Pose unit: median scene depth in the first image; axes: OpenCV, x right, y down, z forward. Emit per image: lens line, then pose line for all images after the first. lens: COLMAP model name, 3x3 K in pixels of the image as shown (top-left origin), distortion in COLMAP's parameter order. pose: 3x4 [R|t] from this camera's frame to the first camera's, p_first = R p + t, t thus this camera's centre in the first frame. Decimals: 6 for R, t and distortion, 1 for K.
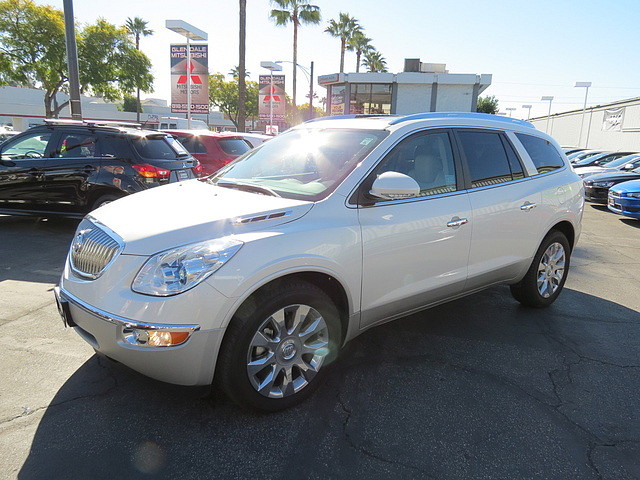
lens RADIAL K [[454.1, 0, 320.0], [0, 454.1, 240.0], [0, 0, 1]] dist [-0.024082, 0.002738]
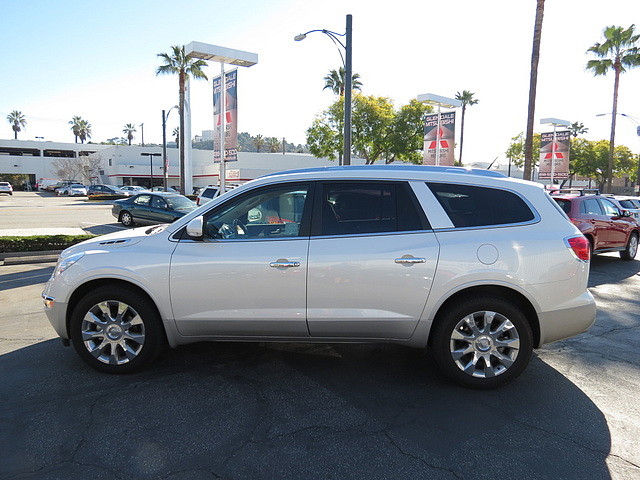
lens RADIAL K [[454.1, 0, 320.0], [0, 454.1, 240.0], [0, 0, 1]] dist [-0.024082, 0.002738]
pose [[0.761784, 0.046557, -0.646156, 0.131743], [-0.132221, 0.987593, -0.084723, -0.001886], [0.634194, 0.149976, 0.758488, 0.024696]]
